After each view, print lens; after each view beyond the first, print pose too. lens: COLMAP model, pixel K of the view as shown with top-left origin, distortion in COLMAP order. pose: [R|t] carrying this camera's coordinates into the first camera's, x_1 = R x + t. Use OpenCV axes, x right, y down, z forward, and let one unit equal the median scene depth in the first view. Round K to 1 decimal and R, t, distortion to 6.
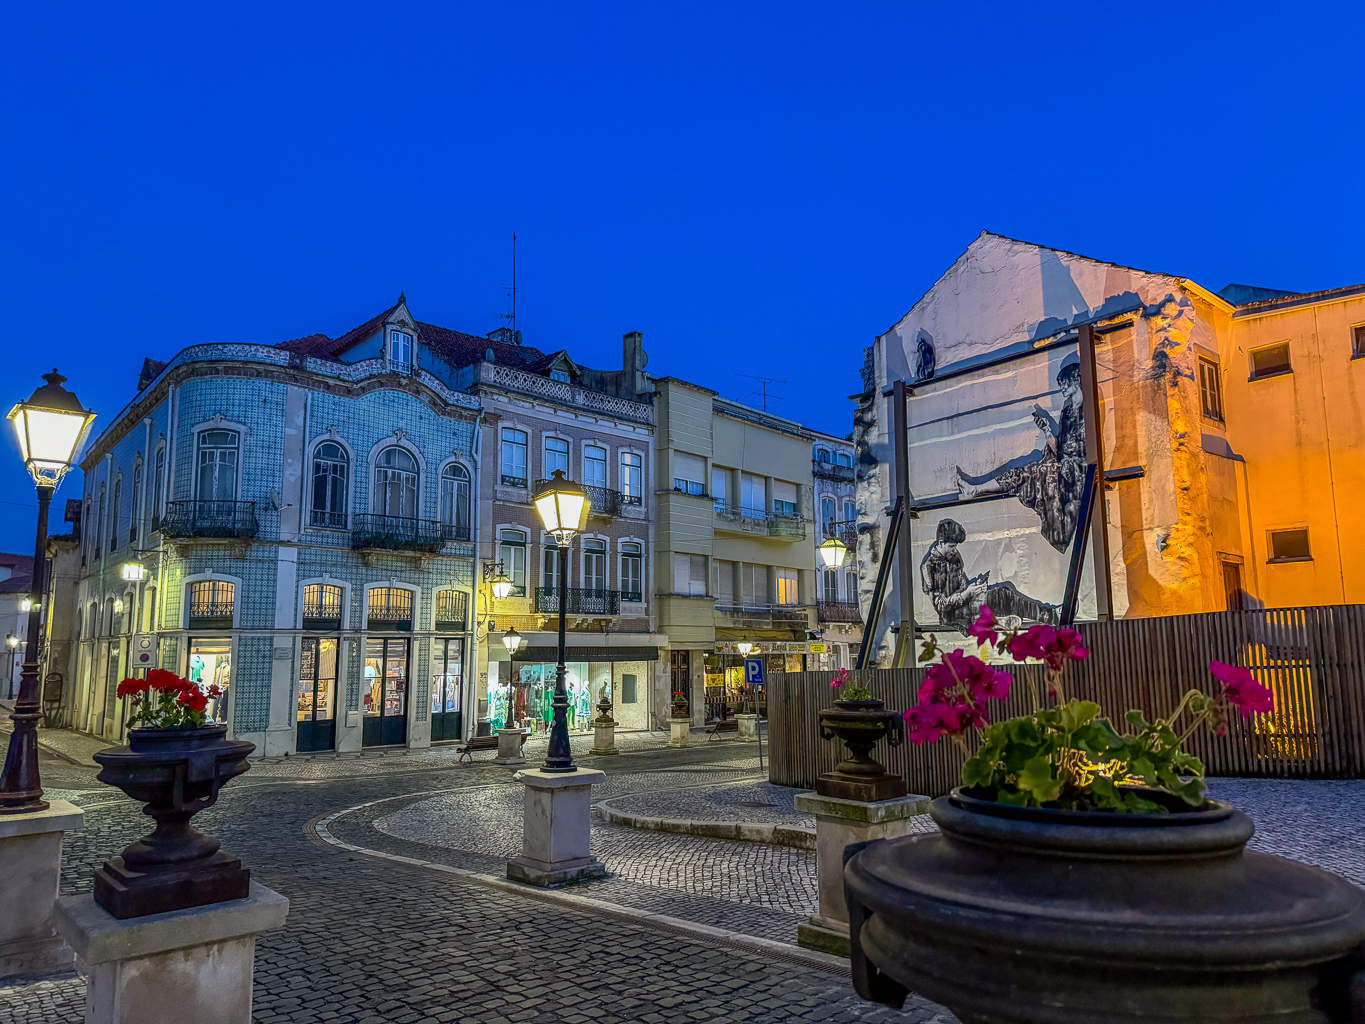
lens RADIAL K [[962.4, 0, 684.5], [0, 962.4, 519.6], [0, 0, 1]] dist [0.061017, -0.028519]
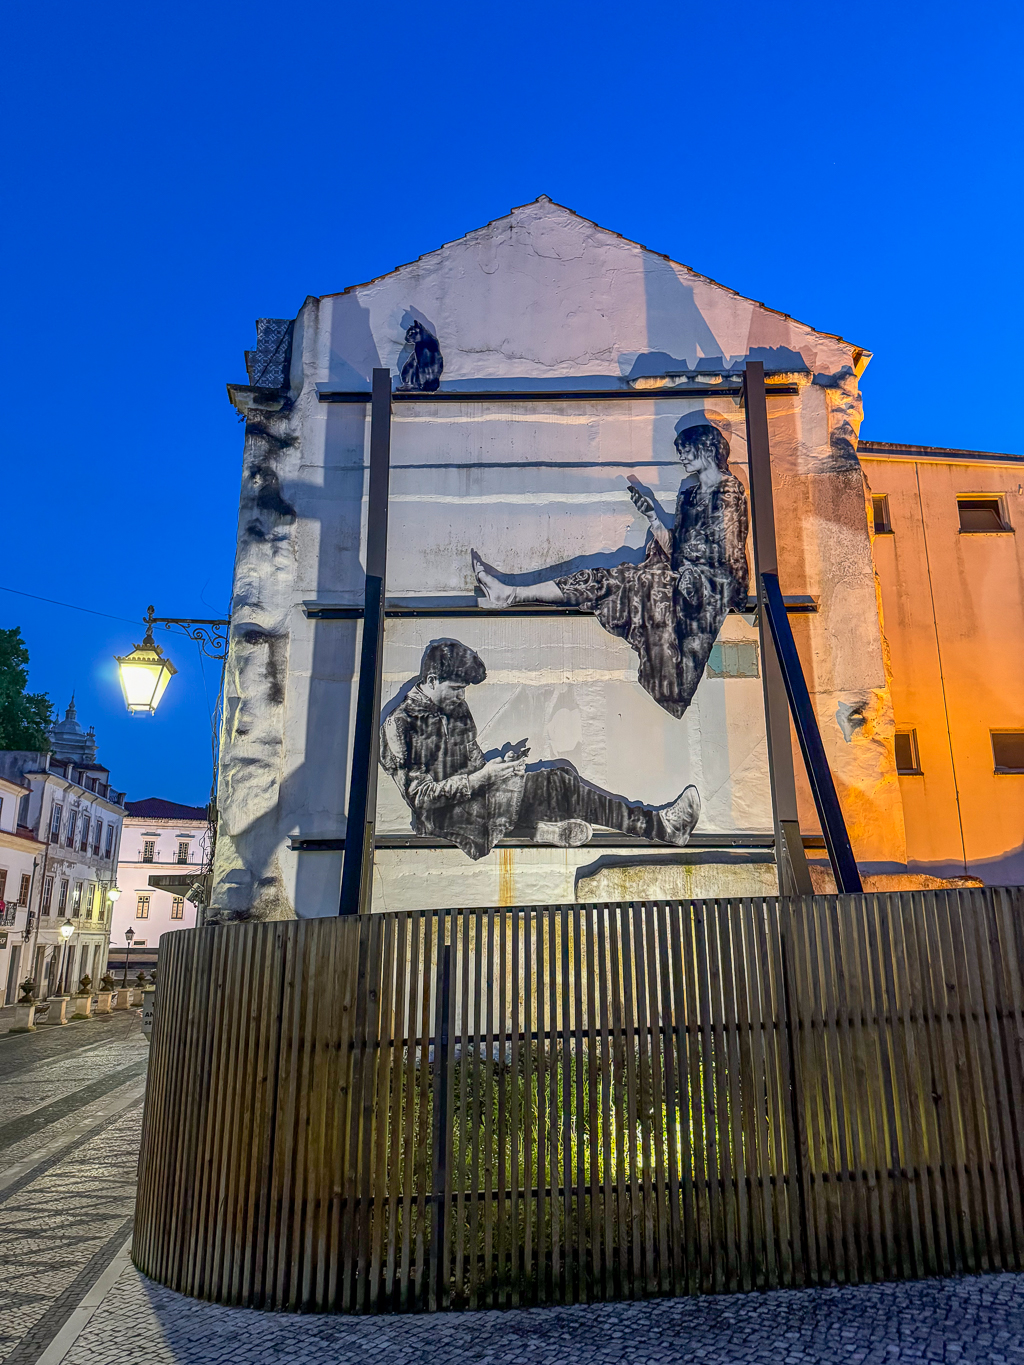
lens RADIAL K [[962.4, 0, 510.4], [0, 962.4, 696.7], [0, 0, 1]] dist [0.061017, -0.028519]
pose [[0.622008, 0.204044, 0.755958, -0.109533], [-0.109250, 0.978622, -0.174253, 0.127023], [-0.775352, 0.025799, 0.631002, 0.669662]]
